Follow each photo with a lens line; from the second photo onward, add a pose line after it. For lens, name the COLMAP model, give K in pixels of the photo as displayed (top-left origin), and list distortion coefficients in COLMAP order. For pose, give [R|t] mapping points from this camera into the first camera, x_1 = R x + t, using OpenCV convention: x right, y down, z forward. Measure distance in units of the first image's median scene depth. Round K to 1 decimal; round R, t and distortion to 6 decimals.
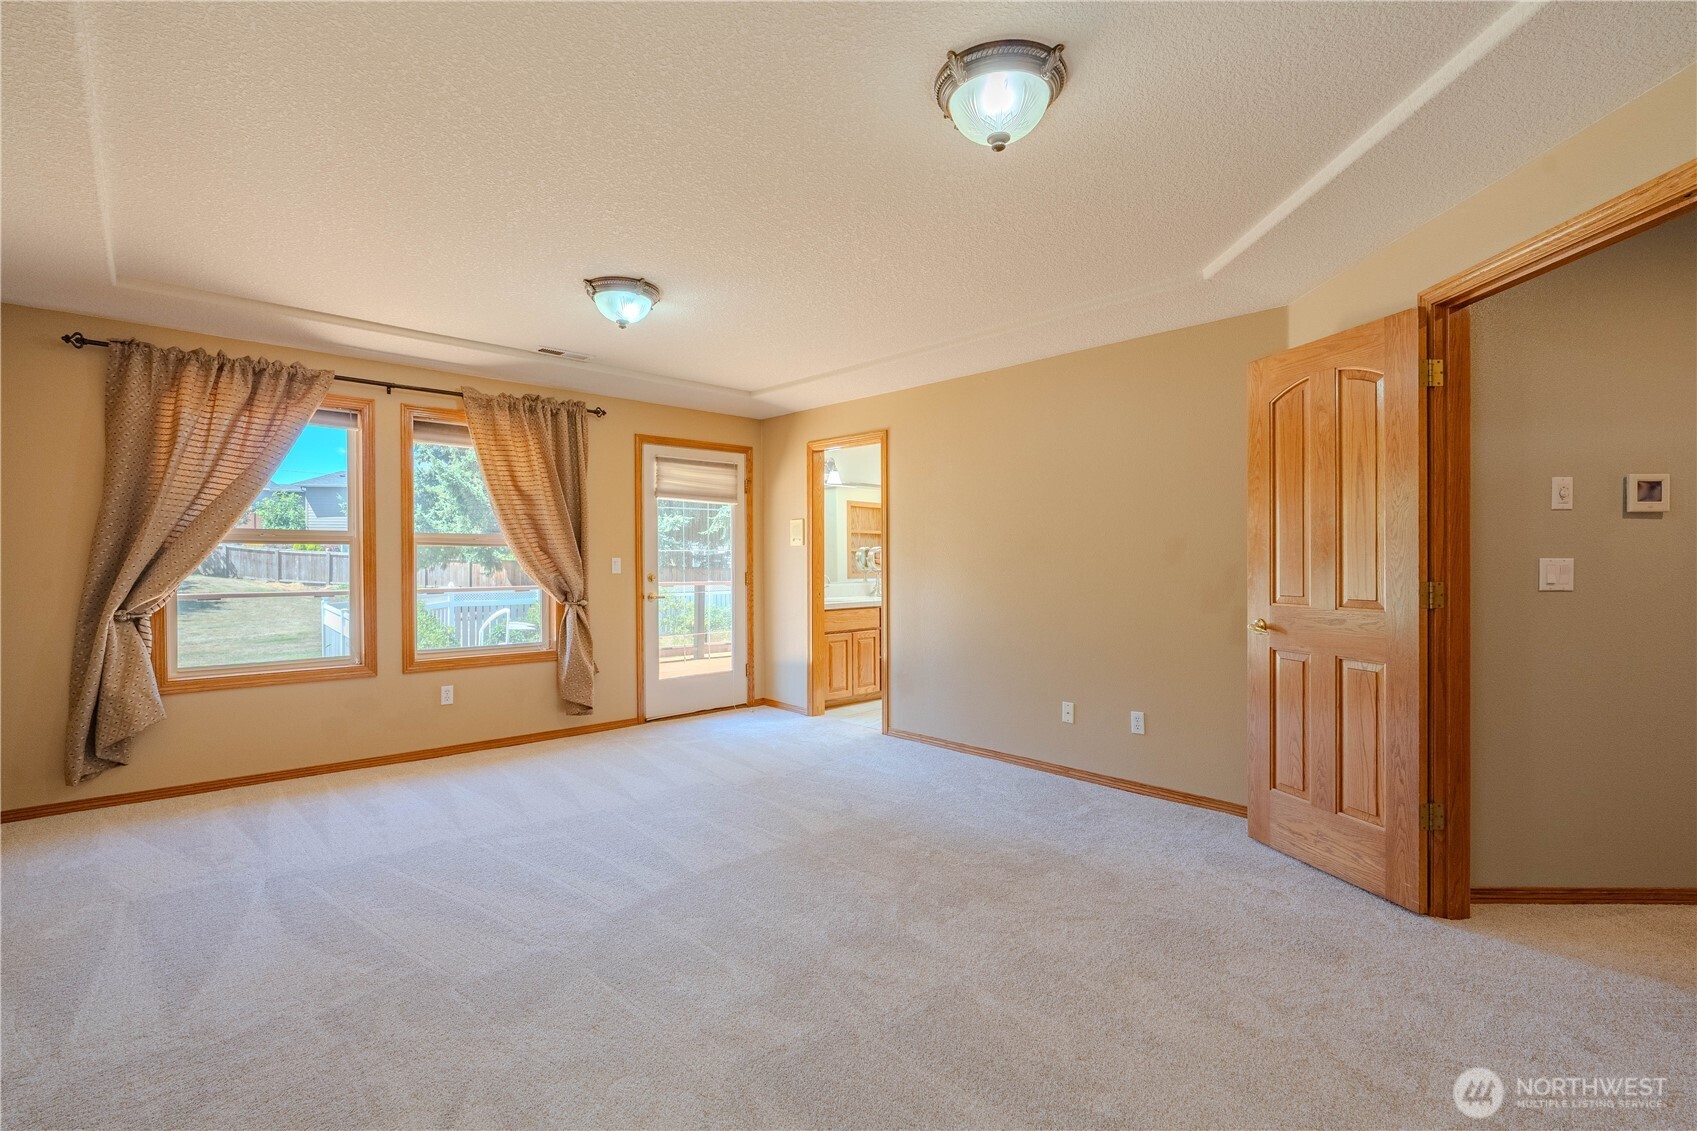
lens RADIAL K [[766.7, 0, 842.6], [0, 766.7, 564.4], [0, 0, 1]] dist [-0.008780, 0.000121]
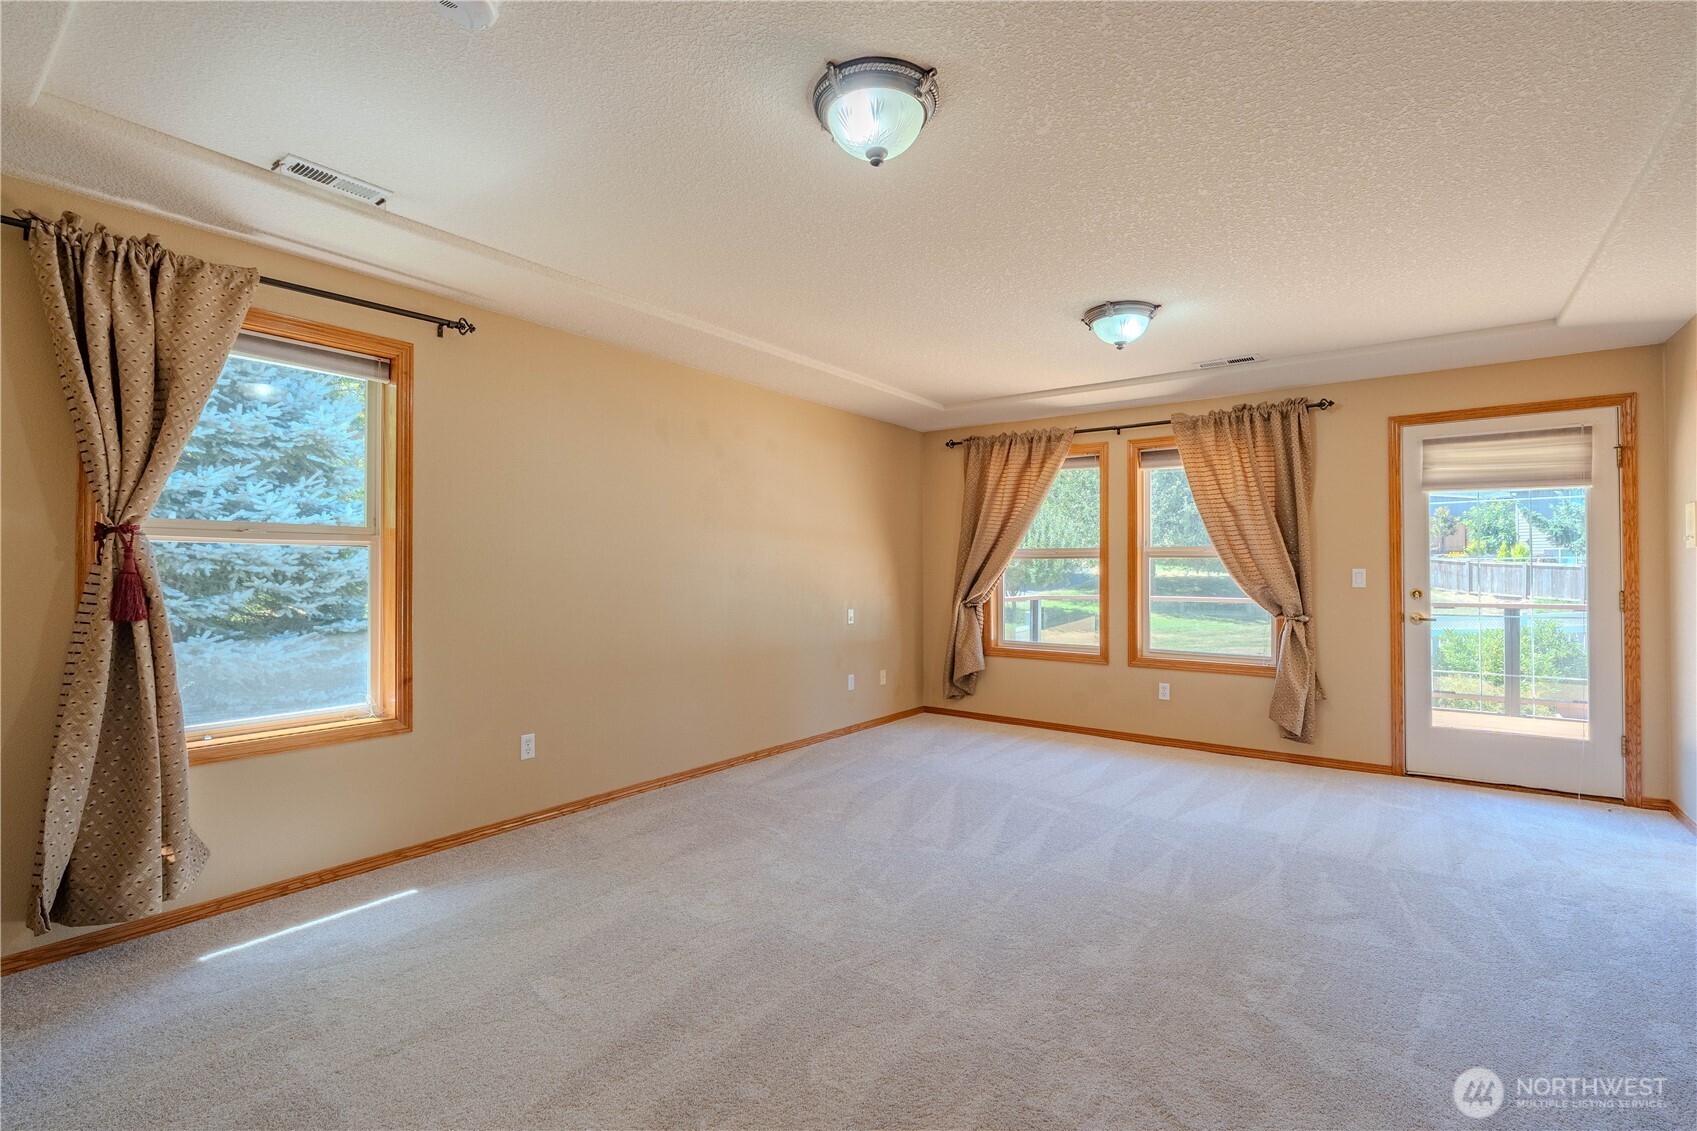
lens RADIAL K [[766.7, 0, 841.5], [0, 766.7, 560.0], [0, 0, 1]] dist [-0.008780, 0.000121]
pose [[0.176659, -0.011564, -0.984204, 0.476198], [-0.008637, 0.999874, -0.013298, -0.002458], [0.984234, 0.010849, 0.176537, 0.315443]]
